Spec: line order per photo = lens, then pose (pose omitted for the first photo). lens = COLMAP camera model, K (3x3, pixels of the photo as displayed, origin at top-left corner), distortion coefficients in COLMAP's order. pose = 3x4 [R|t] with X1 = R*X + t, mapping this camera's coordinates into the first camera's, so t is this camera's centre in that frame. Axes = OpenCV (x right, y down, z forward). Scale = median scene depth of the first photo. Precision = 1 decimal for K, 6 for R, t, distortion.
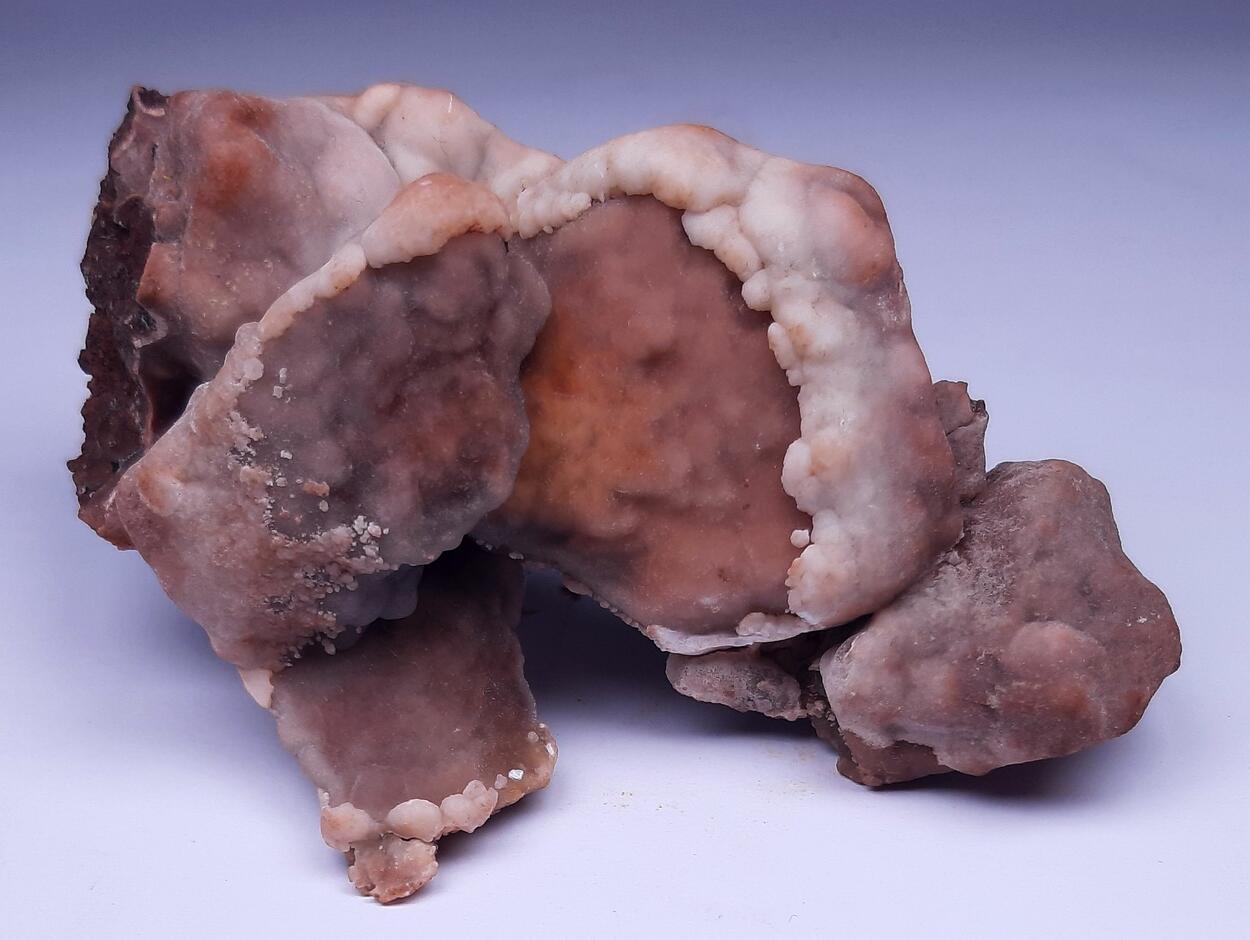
lens RADIAL K [[1002.0, 0, 630.4], [0, 1002.0, 472.7], [0, 0, 1]] dist [0.009512, -0.001773]
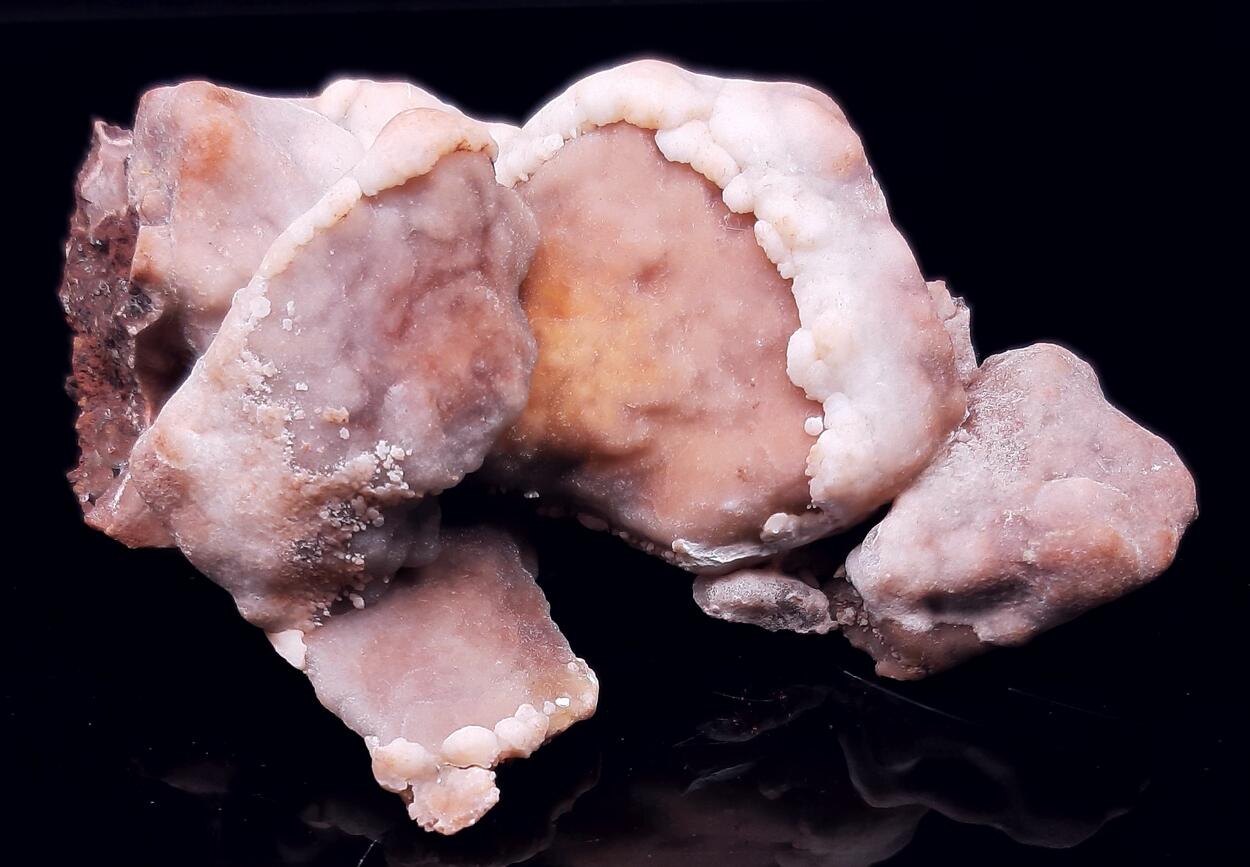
lens RADIAL K [[984.2, 0, 619.3], [0, 984.2, 430.9], [0, 0, 1]] dist [0.003616, 0.004764]
pose [[0.991610, -0.126004, 0.028840, -0.054532], [0.127878, 0.988829, -0.076585, 0.121935], [-0.018867, 0.079631, 0.996646, 0.016940]]
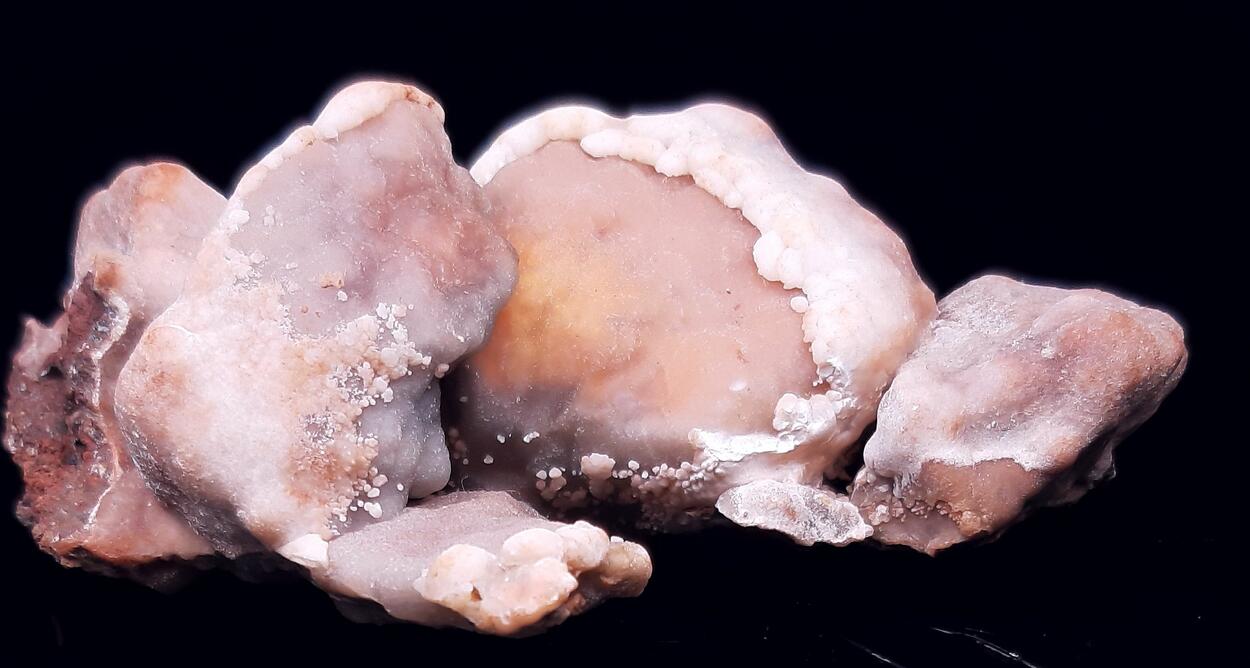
lens RADIAL K [[981.3, 0, 603.1], [0, 981.3, 334.0], [0, 0, 1]] dist [-0.003103, -0.002442]
pose [[0.947813, -0.290013, 0.132452, -0.176928], [0.317896, 0.891373, -0.323106, 0.390870], [-0.024359, 0.348350, 0.937048, 0.106960]]
